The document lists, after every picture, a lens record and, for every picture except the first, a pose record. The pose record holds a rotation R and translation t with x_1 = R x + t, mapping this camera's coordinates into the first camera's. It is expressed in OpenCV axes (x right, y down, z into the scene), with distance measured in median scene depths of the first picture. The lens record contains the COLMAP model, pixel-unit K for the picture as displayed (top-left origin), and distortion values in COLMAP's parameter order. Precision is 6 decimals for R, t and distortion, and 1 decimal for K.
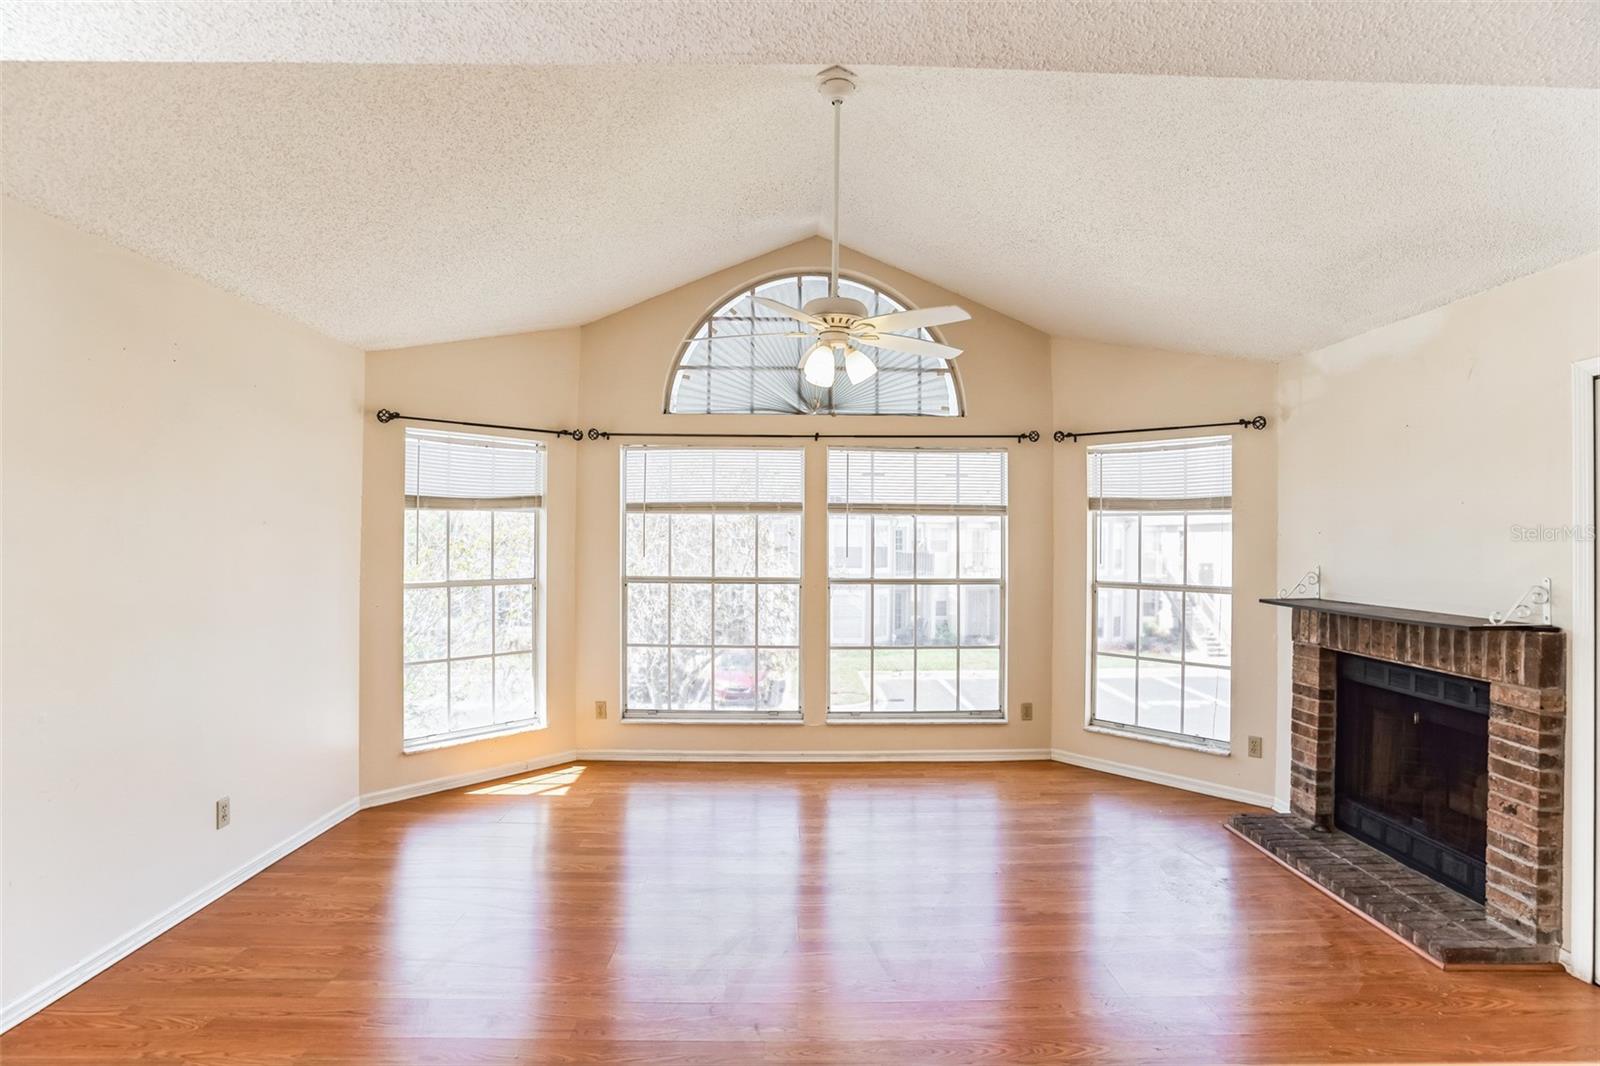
lens RADIAL K [[801.8, 0, 784.2], [0, 801.8, 530.3], [0, 0, 1]] dist [-0.067398, 0.030832]
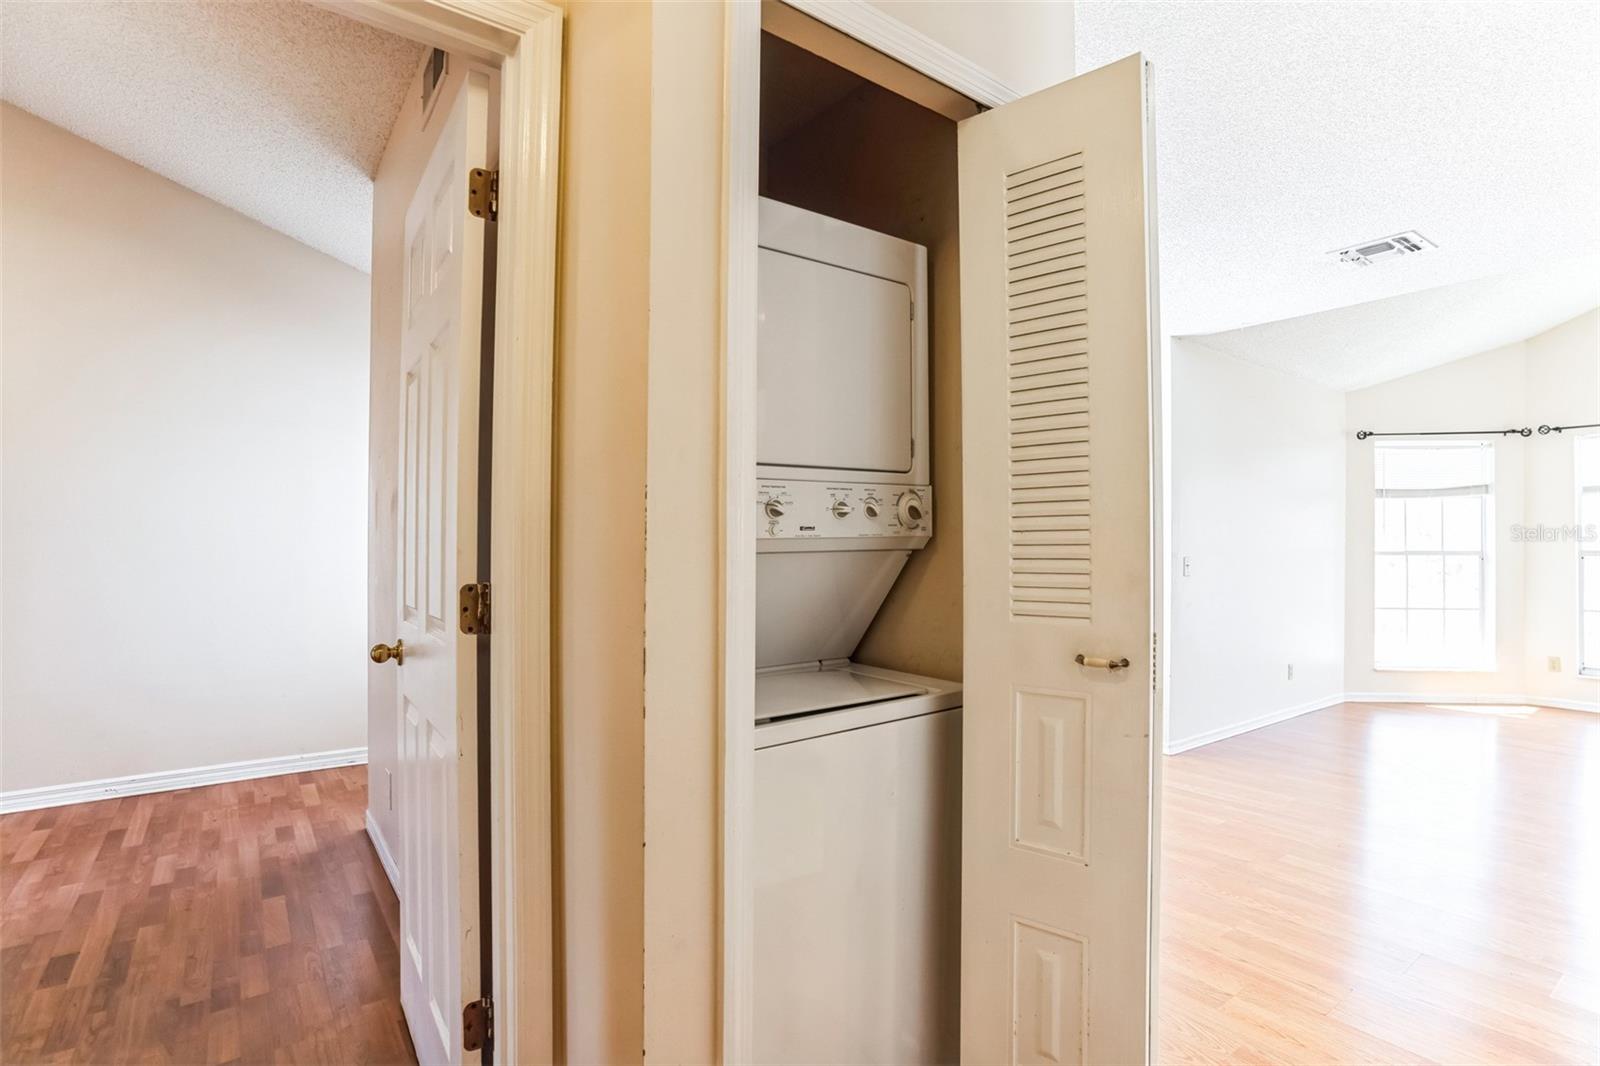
lens RADIAL K [[801.8, 0, 783.4], [0, 801.8, 545.7], [0, 0, 1]] dist [-0.067398, 0.030832]
pose [[0.586558, -0.008766, -0.809860, 0.031283], [0.009331, 0.999948, -0.004066, 0.053642], [0.809853, -0.005172, 0.586609, -0.686129]]
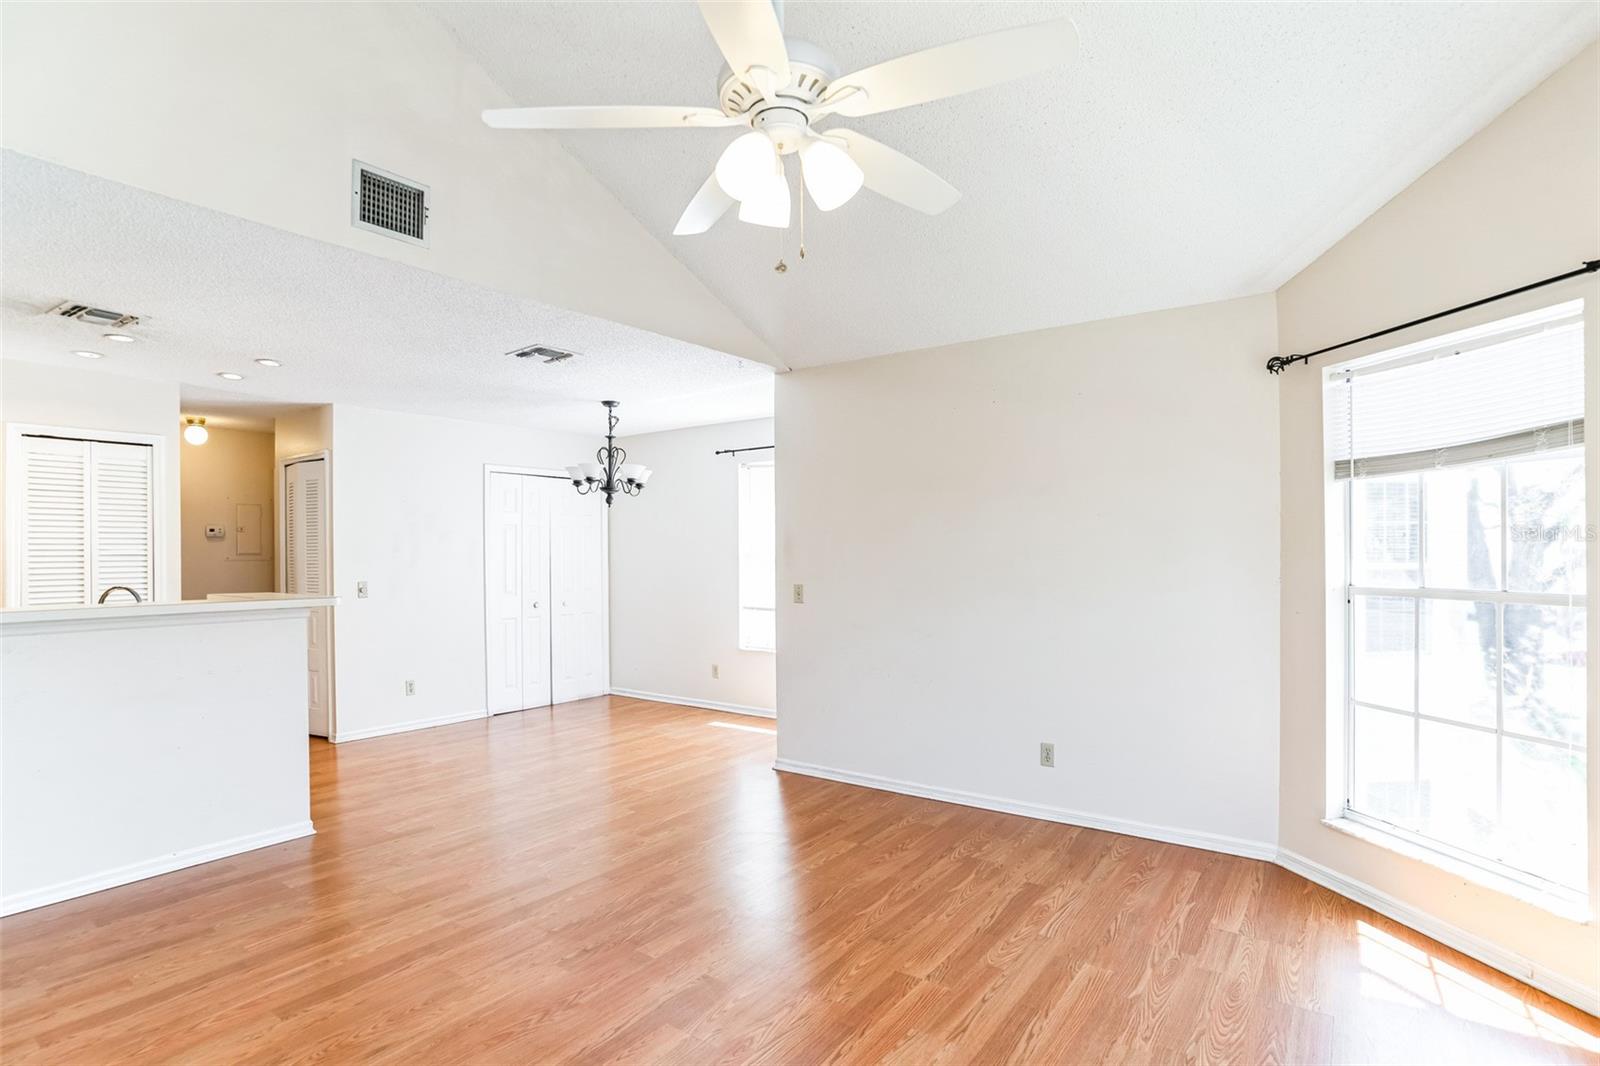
lens RADIAL K [[801.8, 0, 799.6], [0, 801.8, 557.1], [0, 0, 1]] dist [-0.067398, 0.030832]
pose [[-0.585095, 0.003909, -0.810955, 0.372420], [0.012576, 0.999912, -0.004254, 0.038344], [0.810867, -0.012687, -0.585092, 1.020434]]
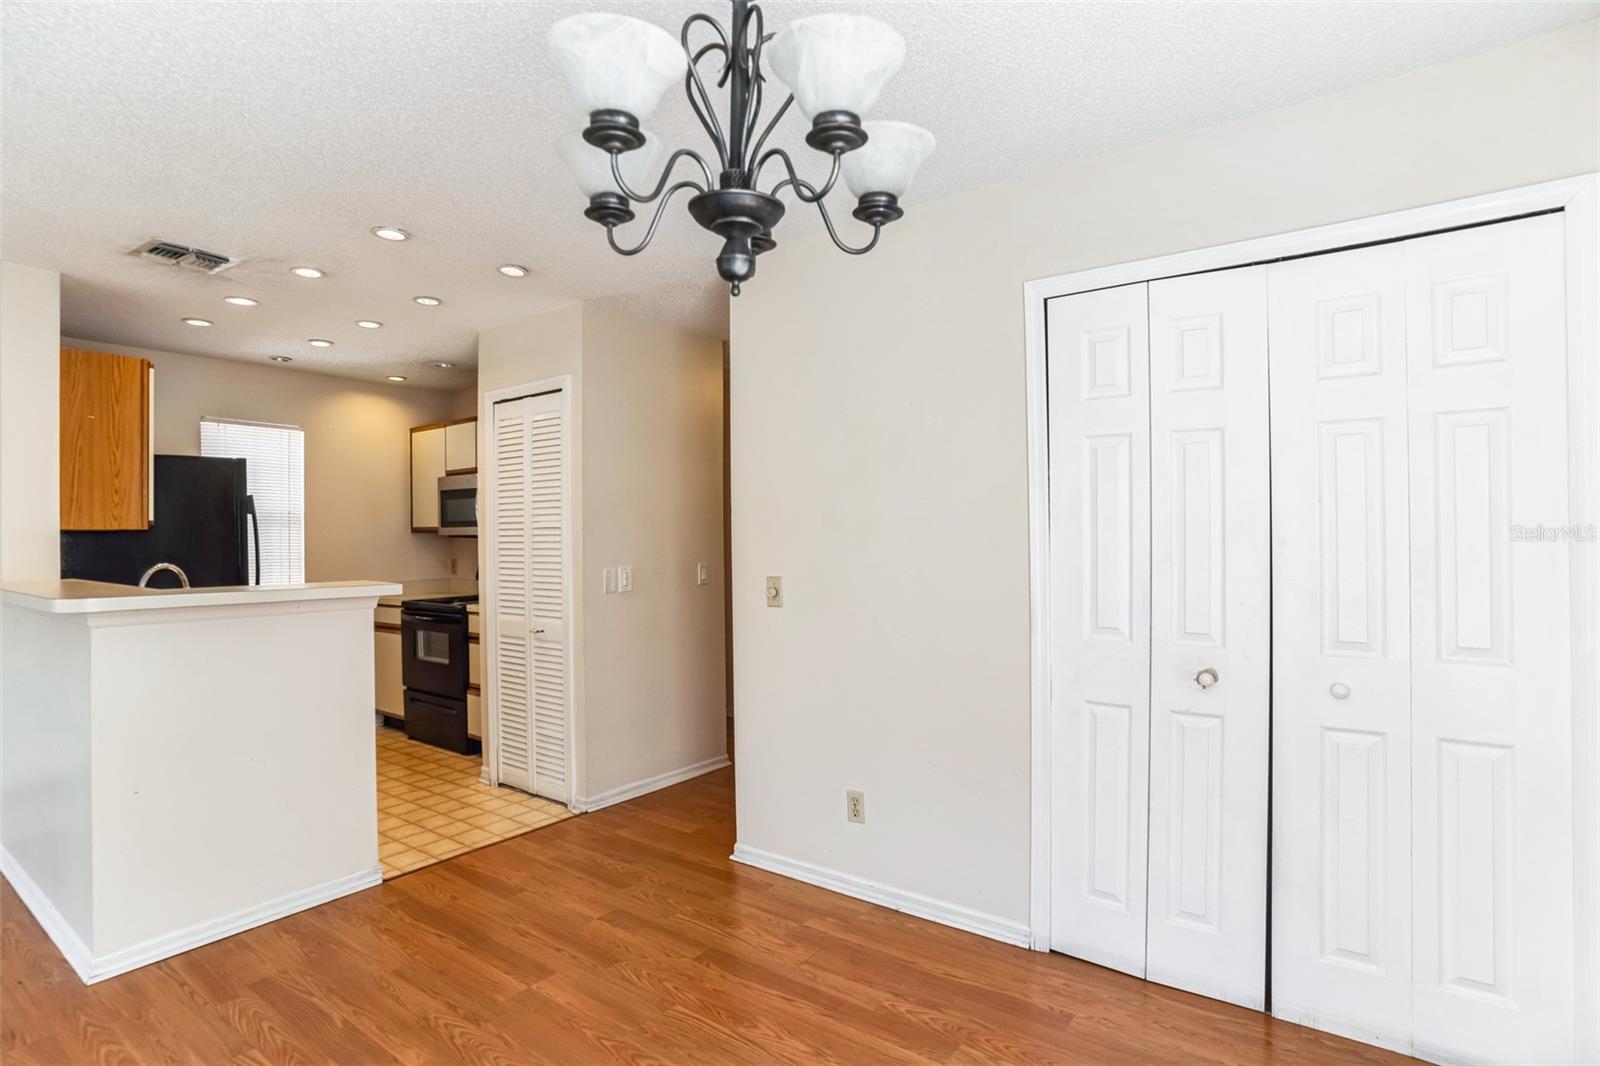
lens RADIAL K [[801.8, 0, 790.1], [0, 801.8, 538.9], [0, 0, 1]] dist [-0.067398, 0.030832]
pose [[-0.802415, -0.001032, 0.596765, -0.684910], [-0.003681, 0.999988, -0.003221, 0.034023], [-0.596754, -0.004781, -0.802410, 0.225290]]
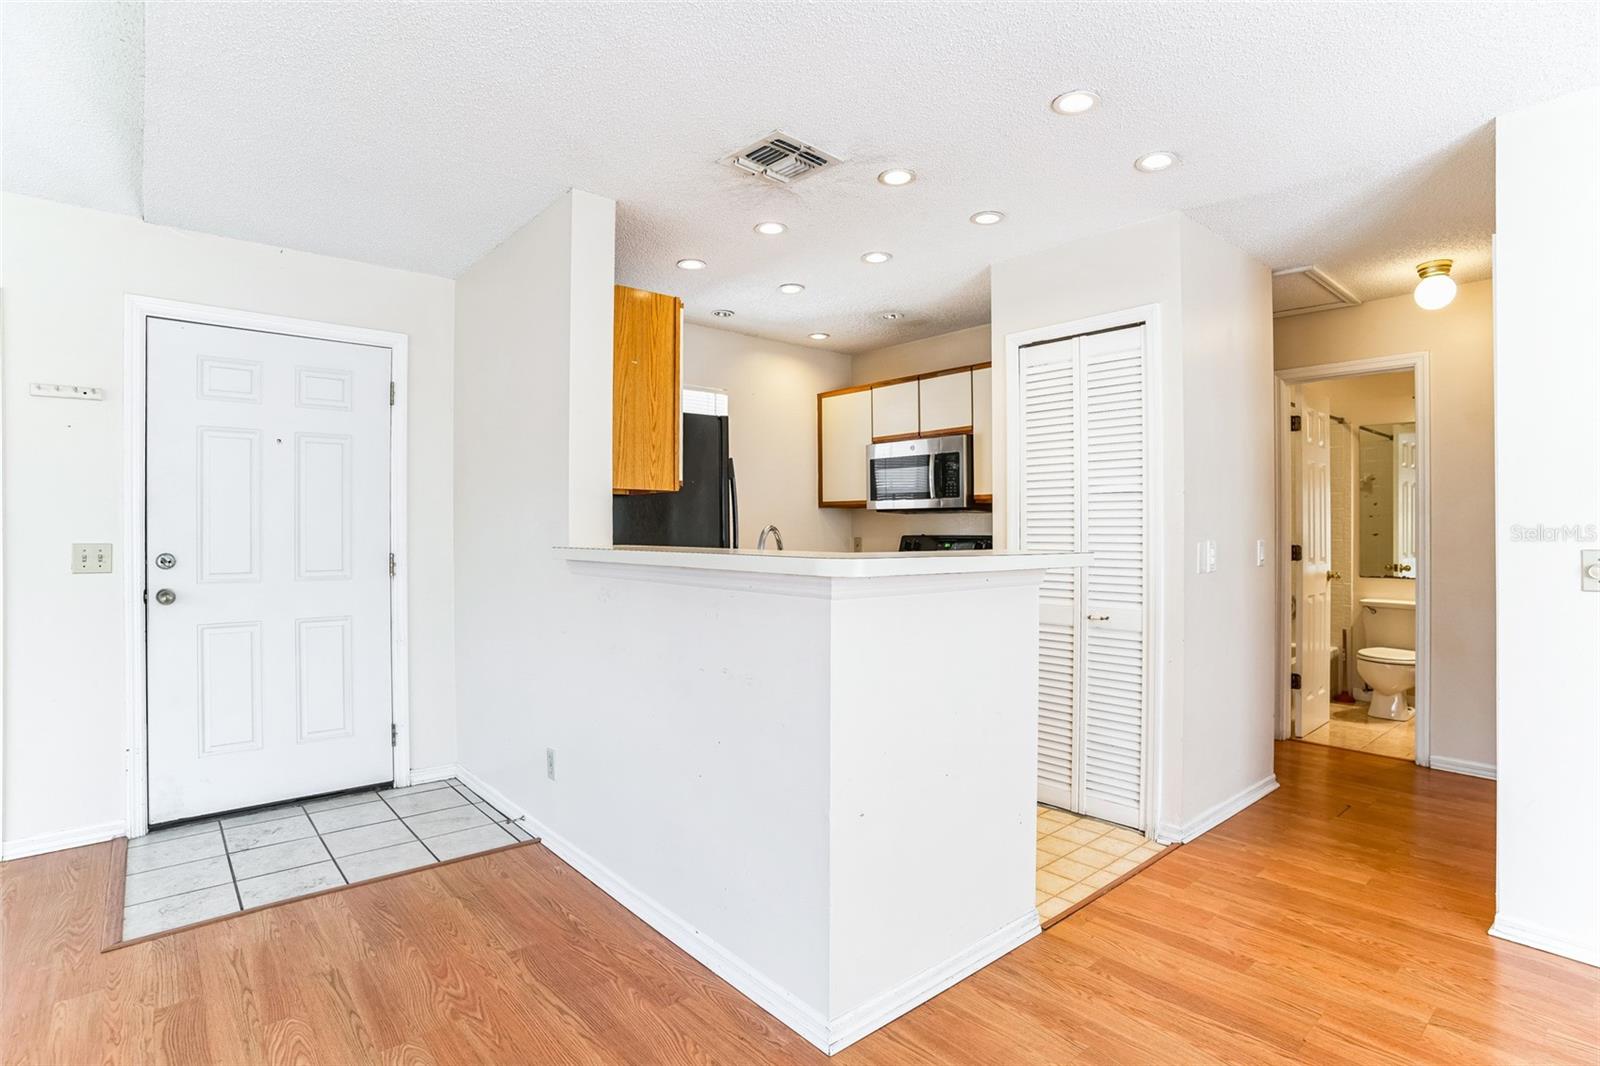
lens RADIAL K [[801.8, 0, 792.8], [0, 801.8, 538.0], [0, 0, 1]] dist [-0.067398, 0.030832]
pose [[-0.650209, -0.014710, 0.759613, -0.297064], [-0.012980, 0.999882, 0.008252, 0.059076], [-0.759645, -0.004494, -0.650323, 0.369697]]
